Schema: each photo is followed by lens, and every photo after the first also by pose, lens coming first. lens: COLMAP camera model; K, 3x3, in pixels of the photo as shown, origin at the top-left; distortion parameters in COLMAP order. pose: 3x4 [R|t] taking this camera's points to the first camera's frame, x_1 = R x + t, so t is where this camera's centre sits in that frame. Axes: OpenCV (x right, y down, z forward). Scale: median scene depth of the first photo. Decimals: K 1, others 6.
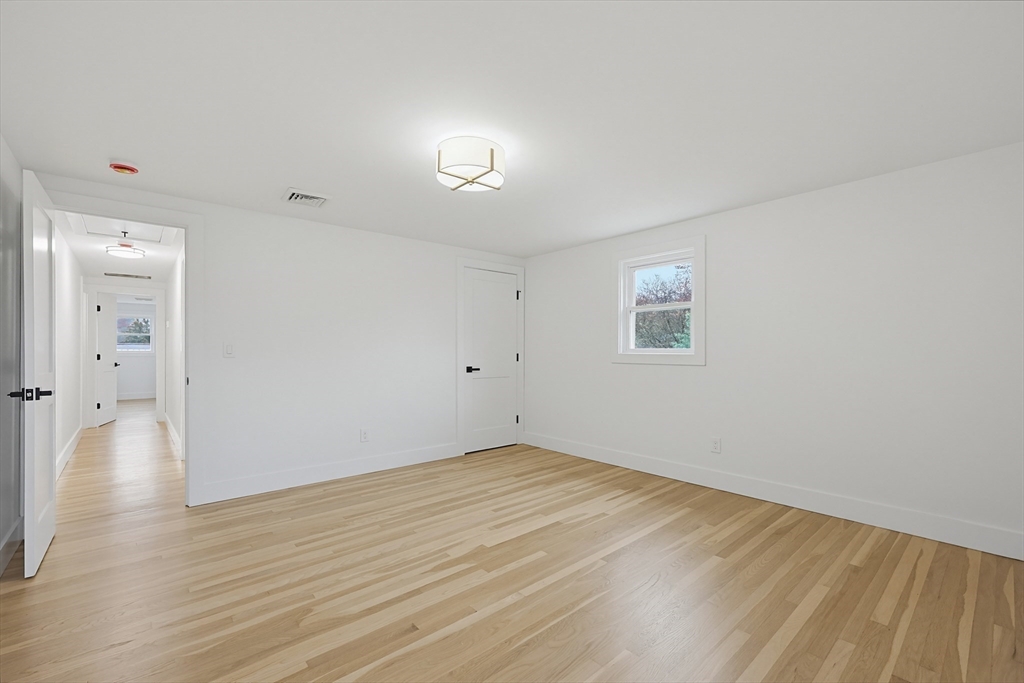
lens RADIAL K [[433.4, 0, 529.4], [0, 433.4, 352.0], [0, 0, 1]] dist [0.001035, 0.000166]
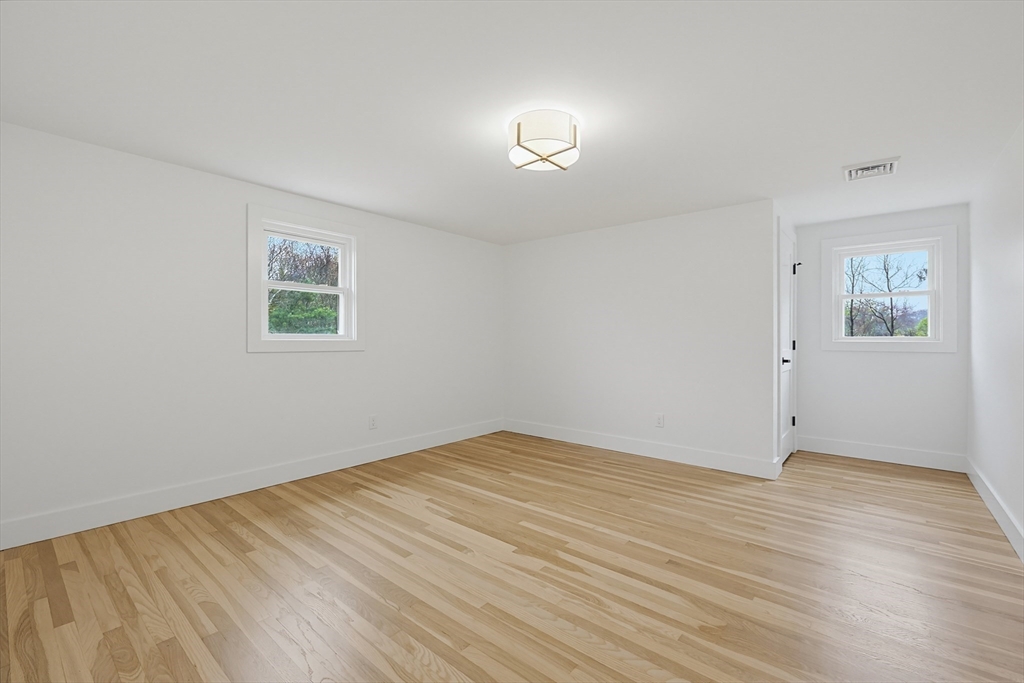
lens RADIAL K [[436.7, 0, 510.8], [0, 436.7, 336.9], [0, 0, 1]] dist [-0.000582, -0.000134]
pose [[-0.123440, 0.004975, 0.992340, -0.824926], [-0.001085, 0.999986, -0.005148, 0.007823], [-0.992351, -0.001712, -0.123433, 0.921592]]
